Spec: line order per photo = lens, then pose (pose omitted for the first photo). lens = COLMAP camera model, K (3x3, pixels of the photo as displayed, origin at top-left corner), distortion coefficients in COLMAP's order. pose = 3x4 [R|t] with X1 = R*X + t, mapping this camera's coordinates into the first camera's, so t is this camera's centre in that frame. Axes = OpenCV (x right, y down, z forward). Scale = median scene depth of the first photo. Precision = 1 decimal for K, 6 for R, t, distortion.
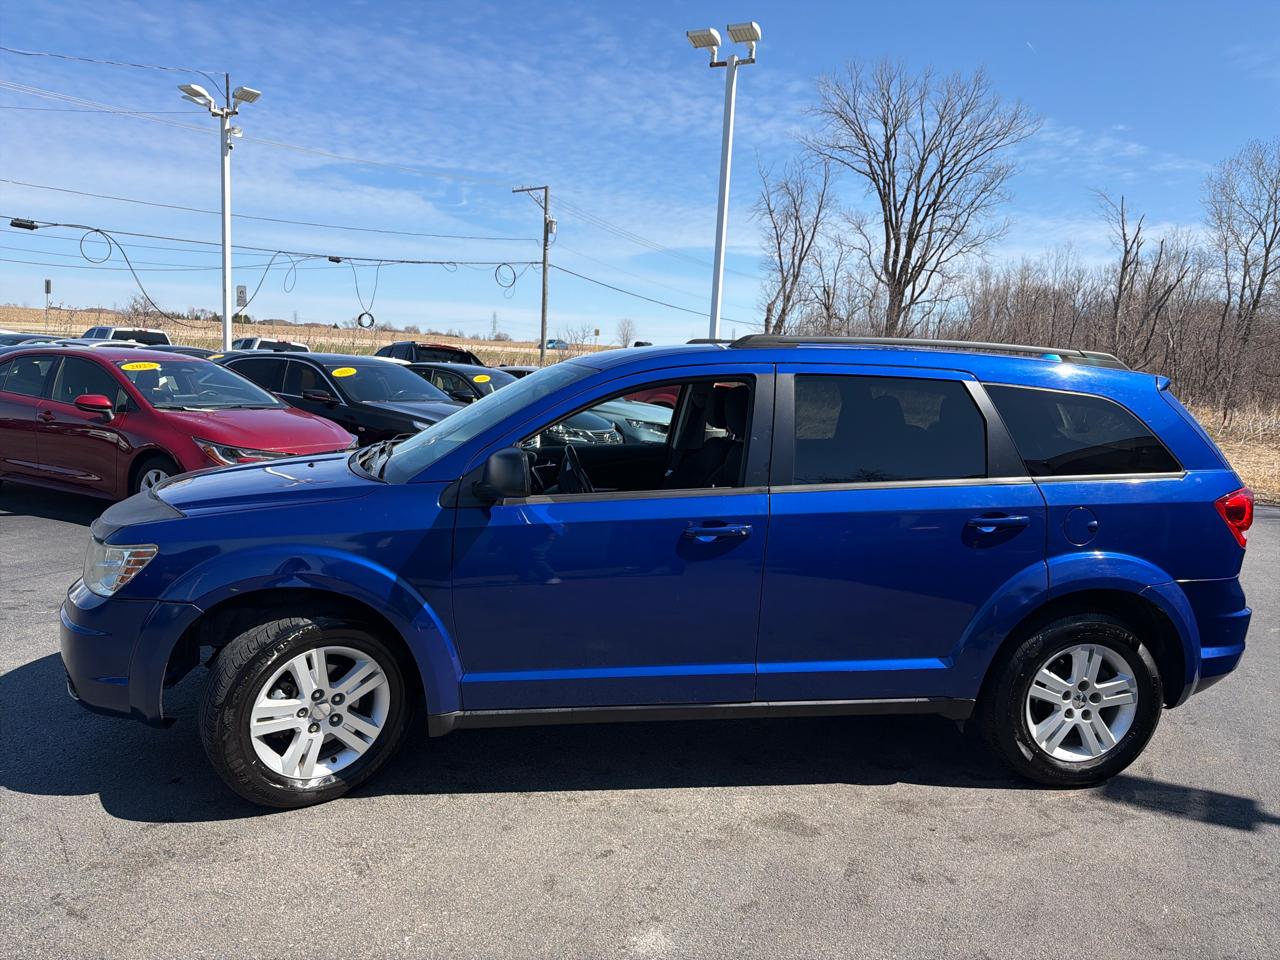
lens RADIAL K [[897.5, 0, 647.7], [0, 897.5, 497.4], [0, 0, 1]] dist [0.018799, -0.028965]
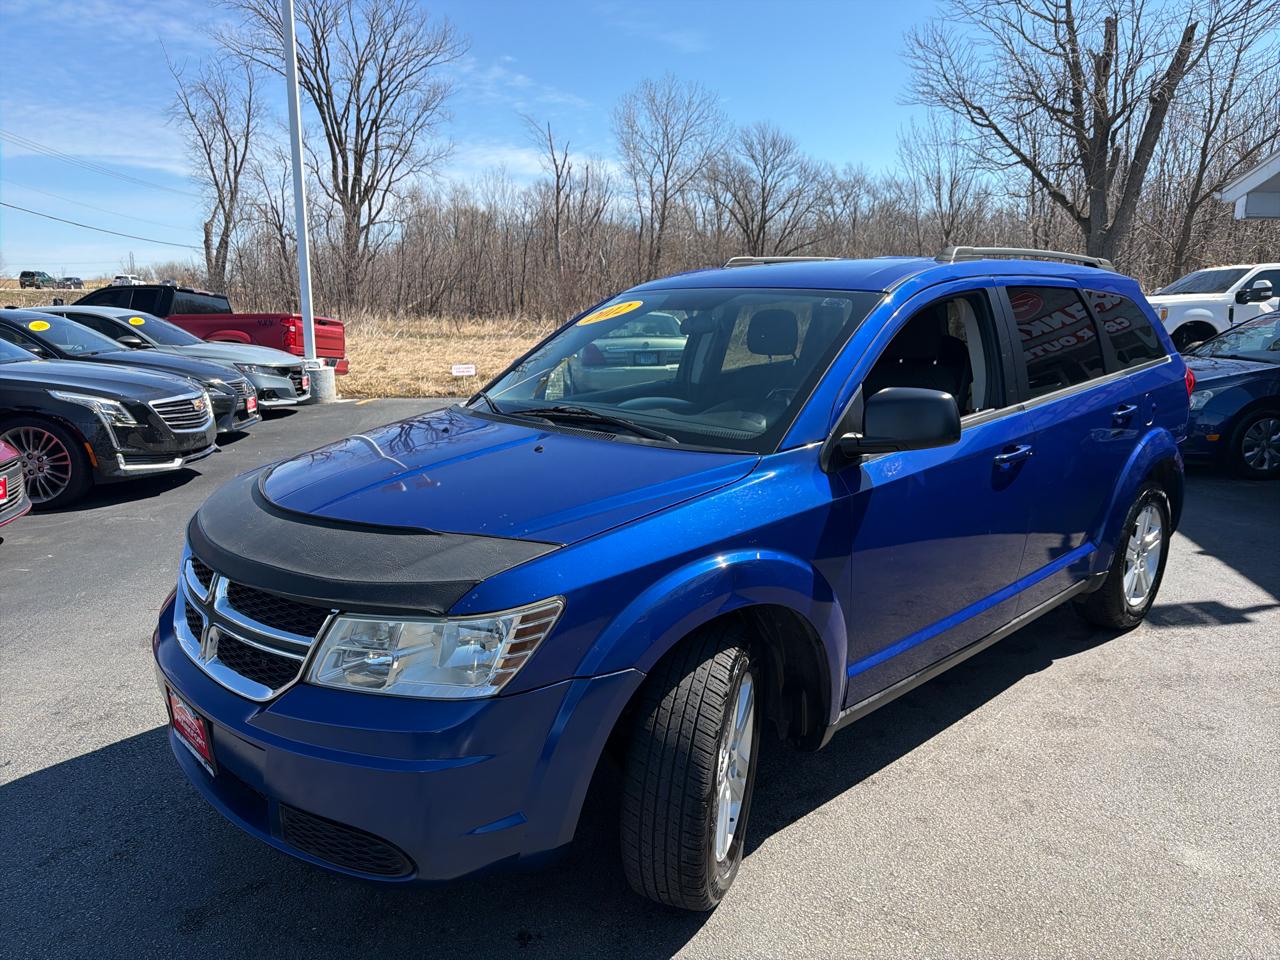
lens RADIAL K [[897.5, 0, 645.6], [0, 897.5, 479.3], [0, 0, 1]] dist [0.018799, -0.028965]
pose [[0.823760, -0.156789, 0.544827, -0.115433], [0.121773, 0.987501, 0.100064, -0.012136], [-0.553706, -0.016084, 0.832557, 0.059514]]
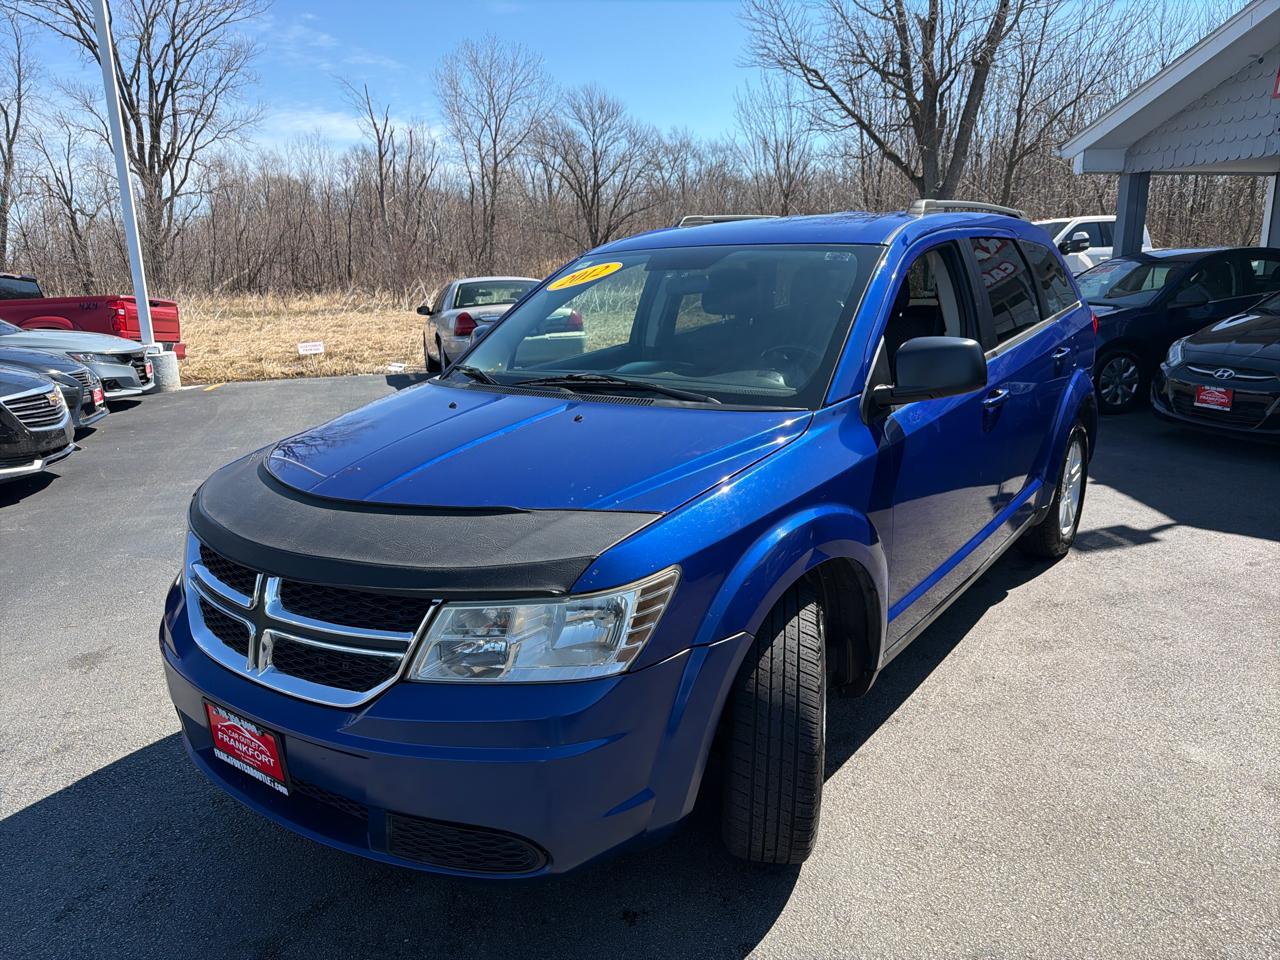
lens RADIAL K [[897.5, 0, 643.6], [0, 897.5, 481.0], [0, 0, 1]] dist [0.018799, -0.028965]
pose [[0.707453, -0.230949, 0.667962, -0.133880], [0.166278, 0.972963, 0.160294, -0.015024], [-0.686922, -0.002333, 0.726727, 0.077711]]
